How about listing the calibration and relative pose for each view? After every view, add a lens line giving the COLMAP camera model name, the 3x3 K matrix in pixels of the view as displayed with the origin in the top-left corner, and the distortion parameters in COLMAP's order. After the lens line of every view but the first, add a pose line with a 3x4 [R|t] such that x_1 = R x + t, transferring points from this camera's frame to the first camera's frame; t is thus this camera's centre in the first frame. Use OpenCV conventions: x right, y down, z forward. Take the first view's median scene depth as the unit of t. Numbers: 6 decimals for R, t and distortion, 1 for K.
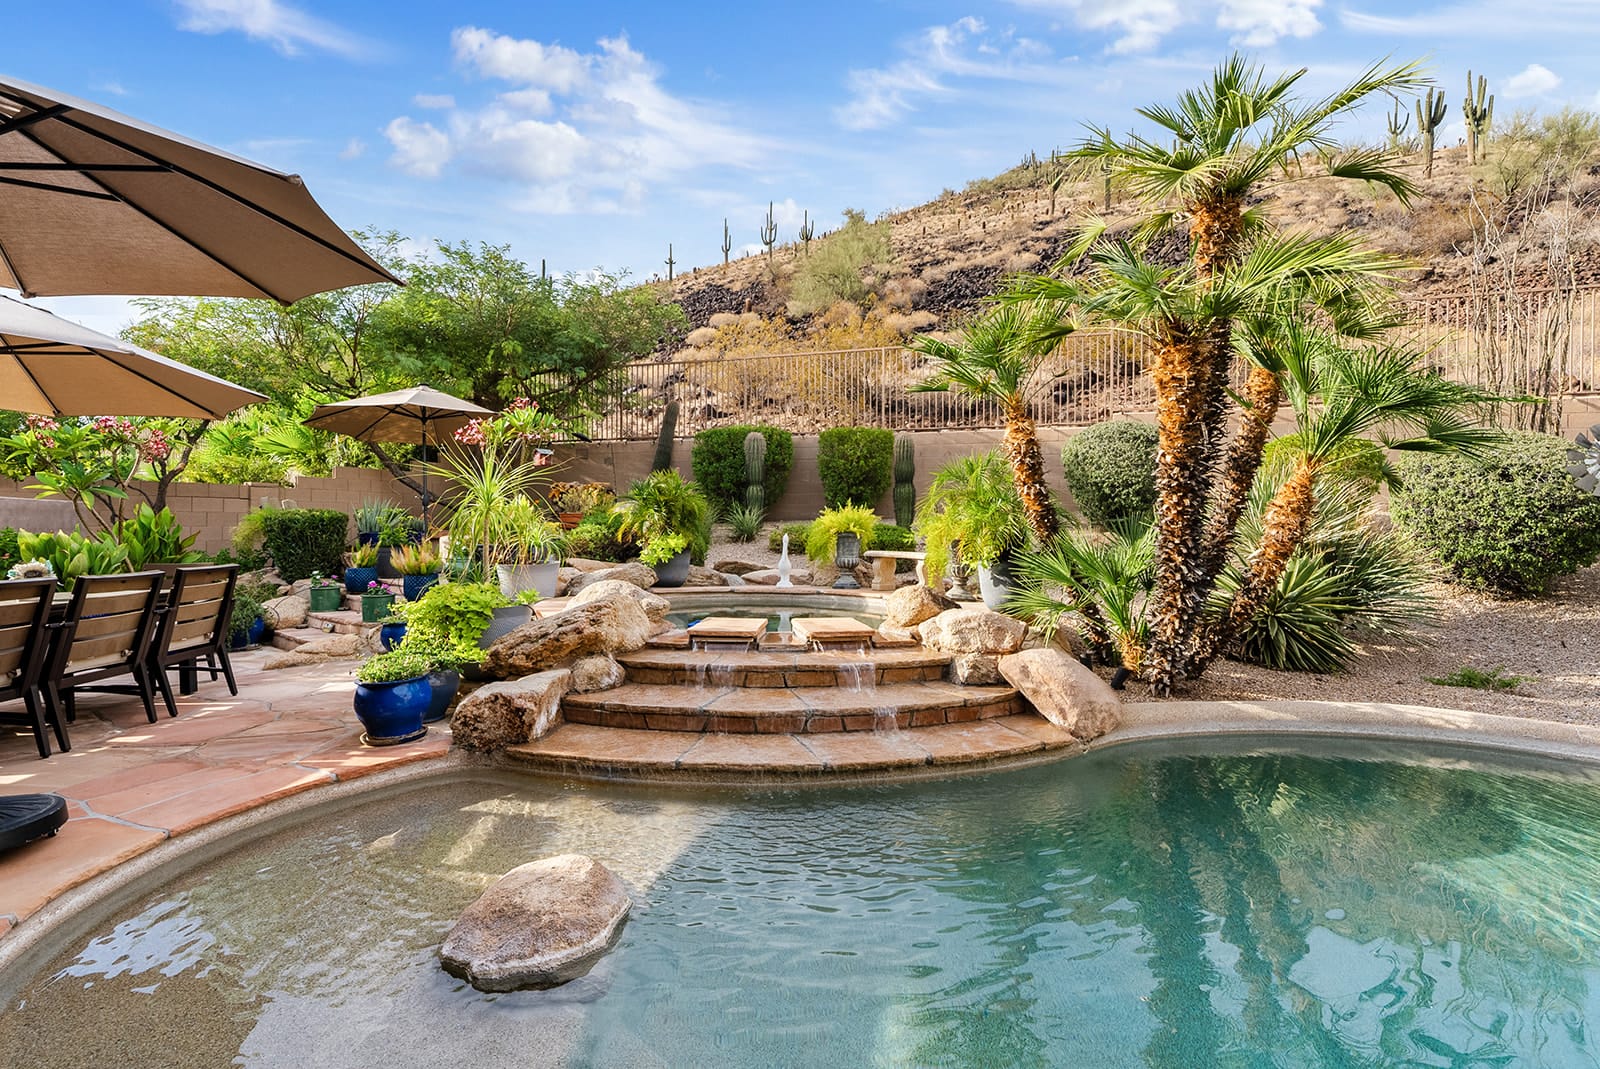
lens RADIAL K [[698.9, 0, 813.8], [0, 698.9, 526.5], [0, 0, 1]] dist [-0.003236, 0.000101]
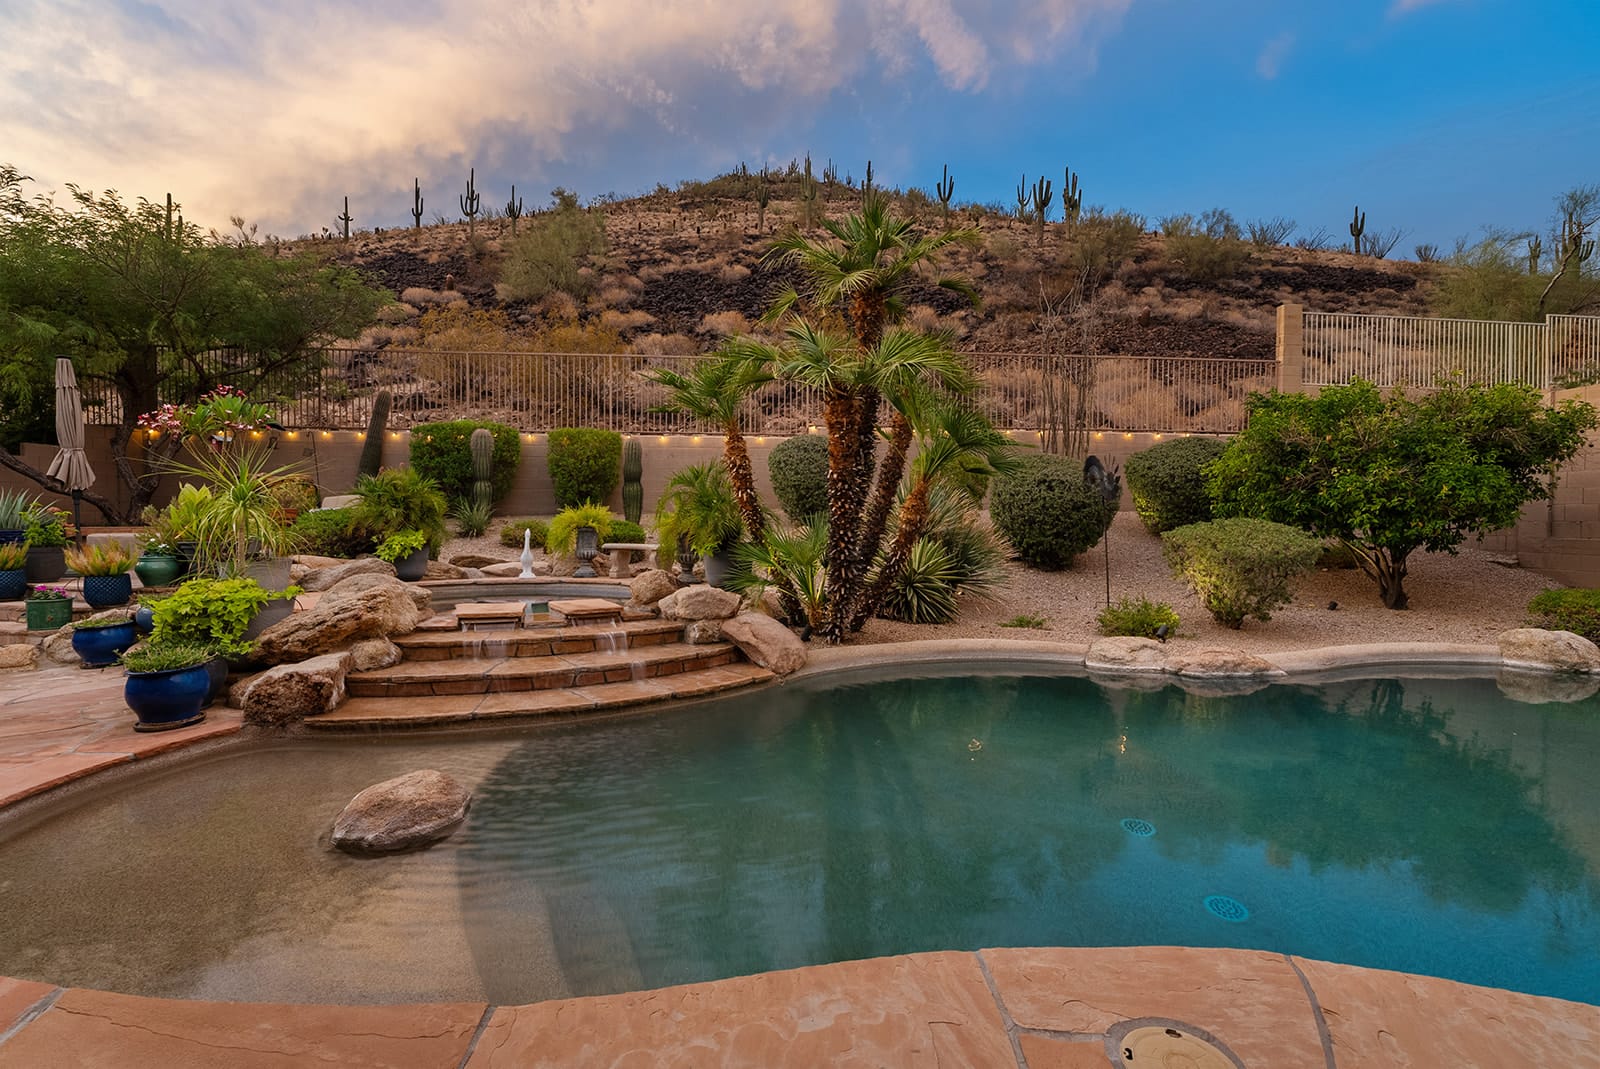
lens RADIAL K [[698.9, 0, 803.8], [0, 698.9, 528.9], [0, 0, 1]] dist [-0.003236, 0.000101]
pose [[0.925071, -0.005960, 0.379748, -0.065191], [0.001223, 0.999918, 0.012714, -0.003243], [-0.379792, -0.011297, 0.925003, -0.198852]]
